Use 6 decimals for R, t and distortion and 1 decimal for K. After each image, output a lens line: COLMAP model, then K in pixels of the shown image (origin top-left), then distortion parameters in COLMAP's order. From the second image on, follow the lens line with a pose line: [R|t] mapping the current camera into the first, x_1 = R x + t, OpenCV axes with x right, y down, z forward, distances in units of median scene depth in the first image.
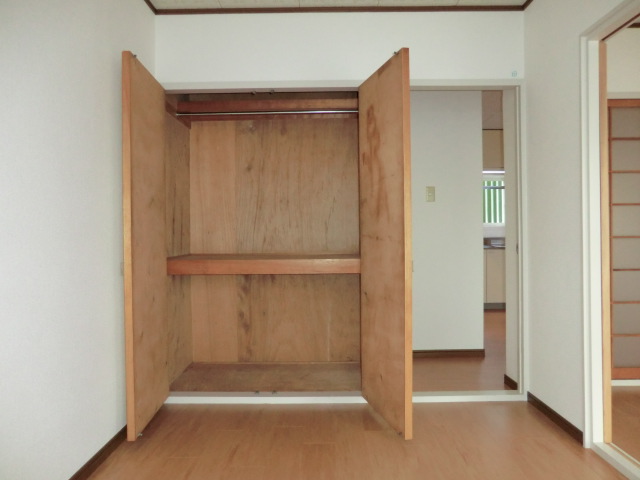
lens RADIAL K [[474.0, 0, 318.0], [0, 474.0, 237.4], [0, 0, 1]] dist [-0.061311, 0.056049]
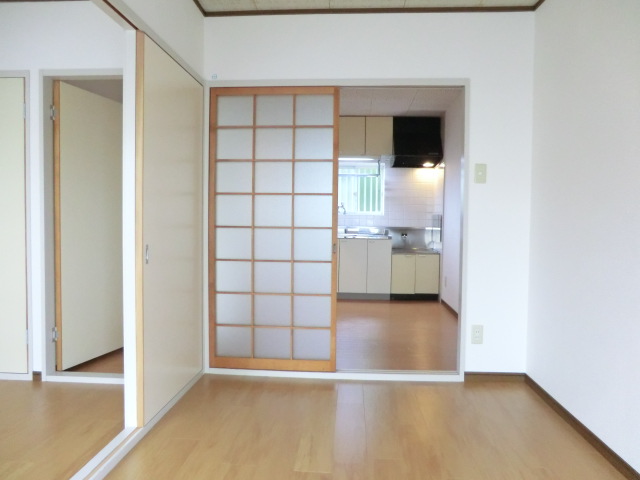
lens RADIAL K [[474.0, 0, 320.9], [0, 474.0, 238.7], [0, 0, 1]] dist [-0.061311, 0.056049]
pose [[0.997886, 0.021680, -0.061268, 0.974432], [-0.019680, 0.999259, 0.033066, -0.014944], [0.061939, -0.031791, 0.997573, 0.012418]]
